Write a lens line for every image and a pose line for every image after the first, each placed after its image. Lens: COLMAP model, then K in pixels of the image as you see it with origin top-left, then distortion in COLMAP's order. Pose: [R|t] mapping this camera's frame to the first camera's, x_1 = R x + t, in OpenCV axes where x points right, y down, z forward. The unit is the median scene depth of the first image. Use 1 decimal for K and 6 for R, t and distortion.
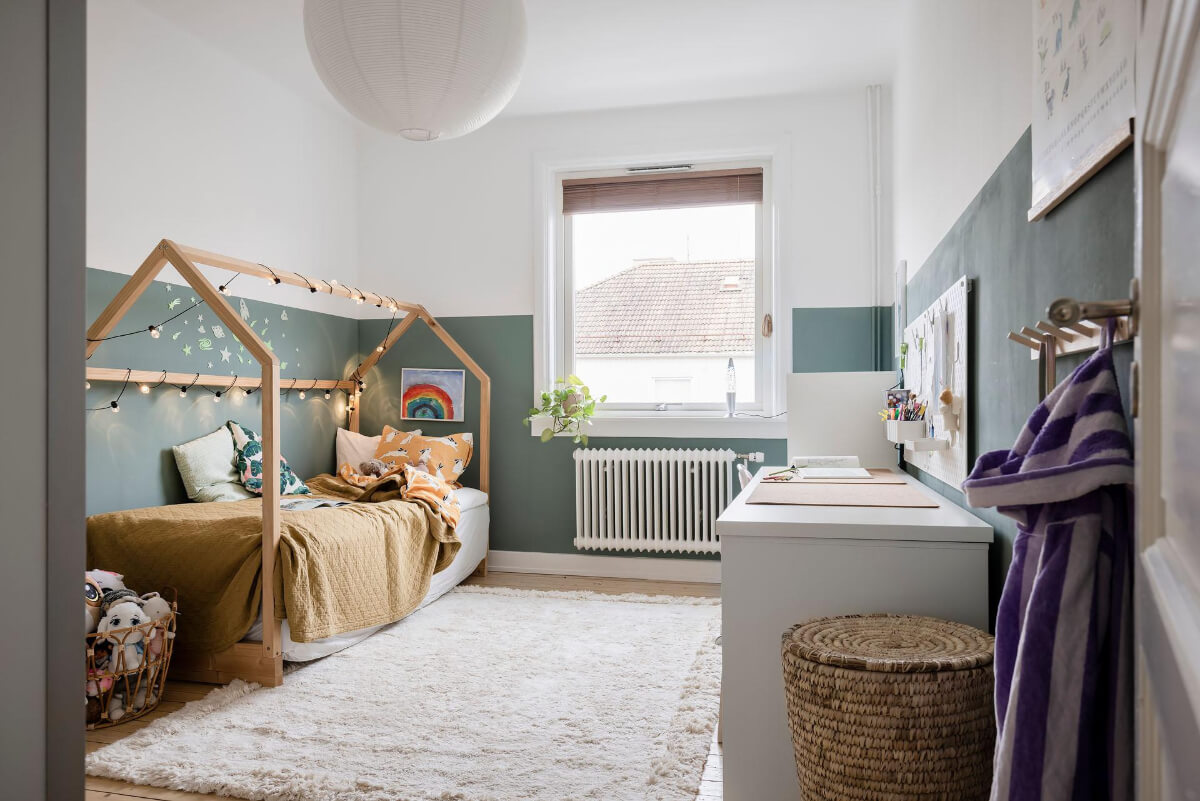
lens RADIAL K [[857.1, 0, 590.3], [0, 857.1, 398.9], [0, 0, 1]] dist [-0.000187, -0.000755]
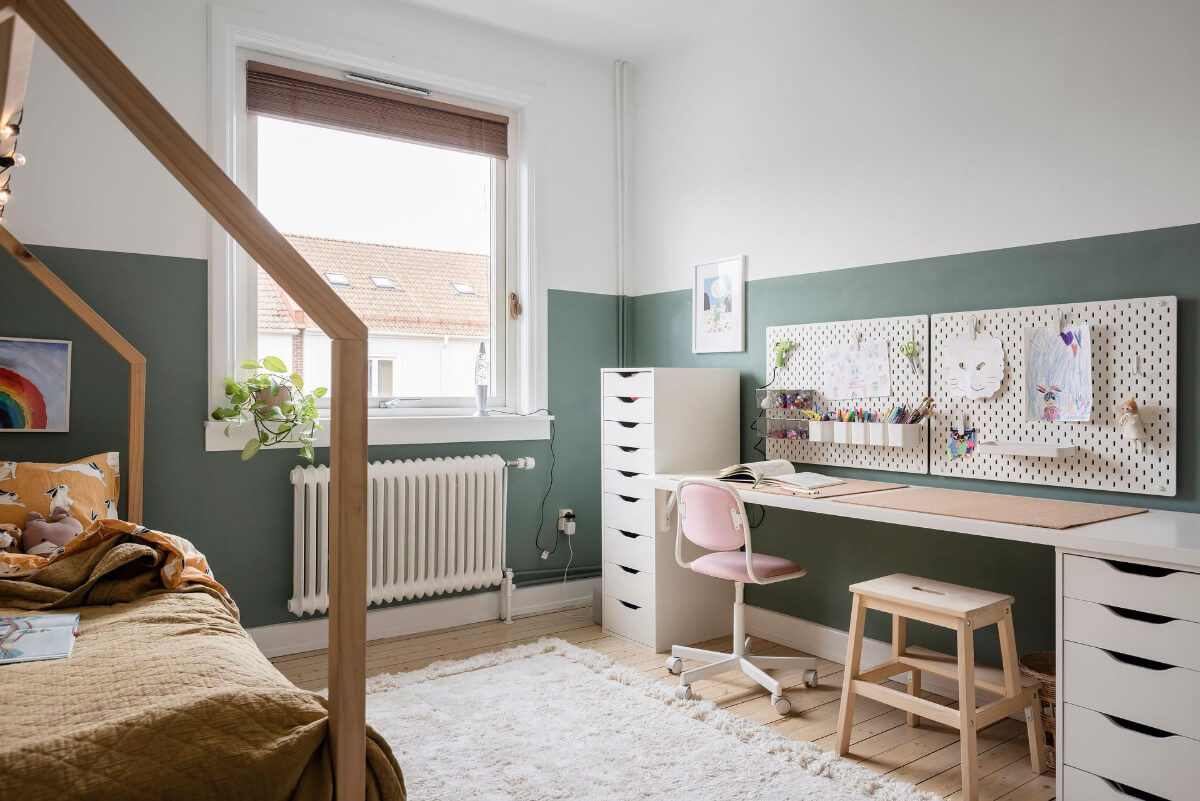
lens RADIAL K [[860.3, 0, 601.1], [0, 860.3, 385.3], [0, 0, 1]] dist [-0.002360, -0.002015]
pose [[0.636922, 0.004157, 0.770917, -0.386253], [-0.011186, 0.999930, 0.003850, -0.011405], [-0.770847, -0.011076, 0.636924, 0.385542]]
